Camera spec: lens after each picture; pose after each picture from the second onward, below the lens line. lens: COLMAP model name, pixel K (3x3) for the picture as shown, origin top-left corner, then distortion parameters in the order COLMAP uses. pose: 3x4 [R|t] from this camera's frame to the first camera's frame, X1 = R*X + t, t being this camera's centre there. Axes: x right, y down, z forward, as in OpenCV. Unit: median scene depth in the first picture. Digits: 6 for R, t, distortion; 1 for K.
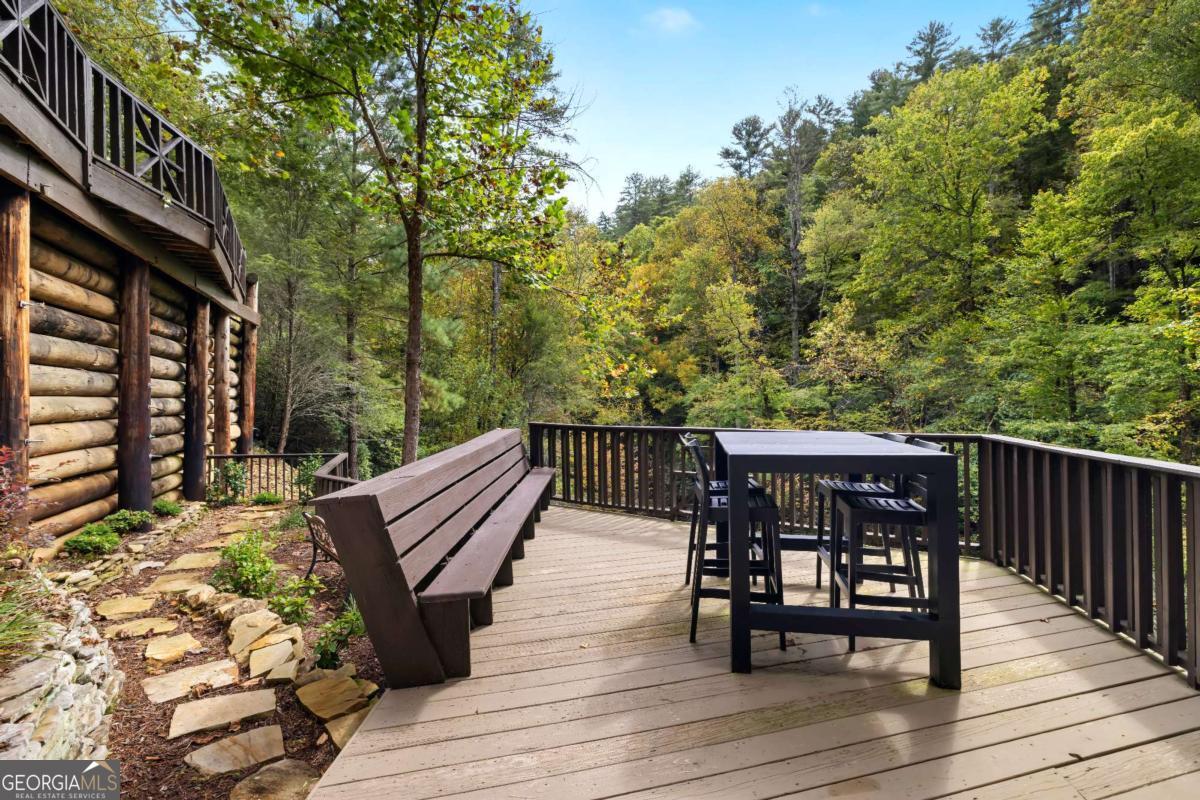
lens RADIAL K [[515.3, 0, 600.0], [0, 515.3, 400.0], [0, 0, 1]] dist [0.001753, 0.000298]
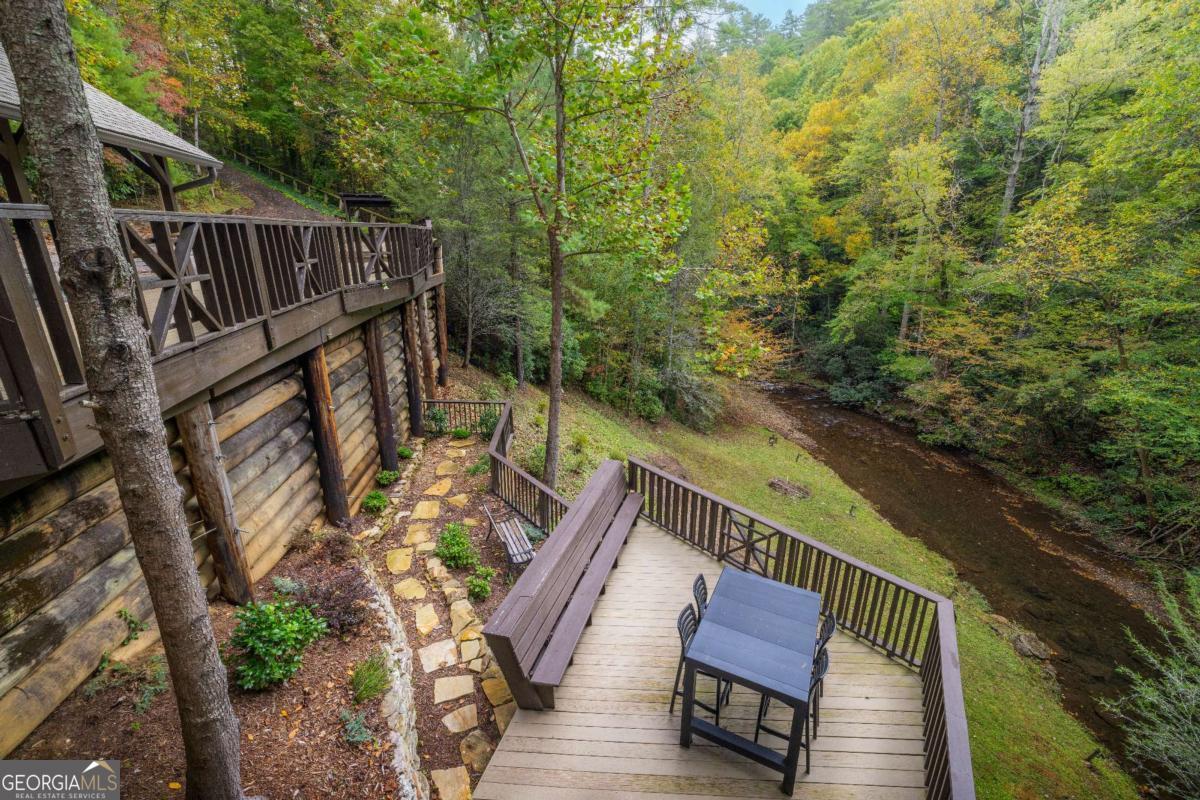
lens RADIAL K [[502.6, 0, 600.0], [0, 502.6, 400.0], [0, 0, 1]] dist [0.002397, 0.000290]
pose [[0.954714, 0.101992, -0.279498, 0.074053], [-0.012116, 0.951956, 0.305996, -0.256840], [0.297279, -0.288752, 0.910081, -0.089731]]
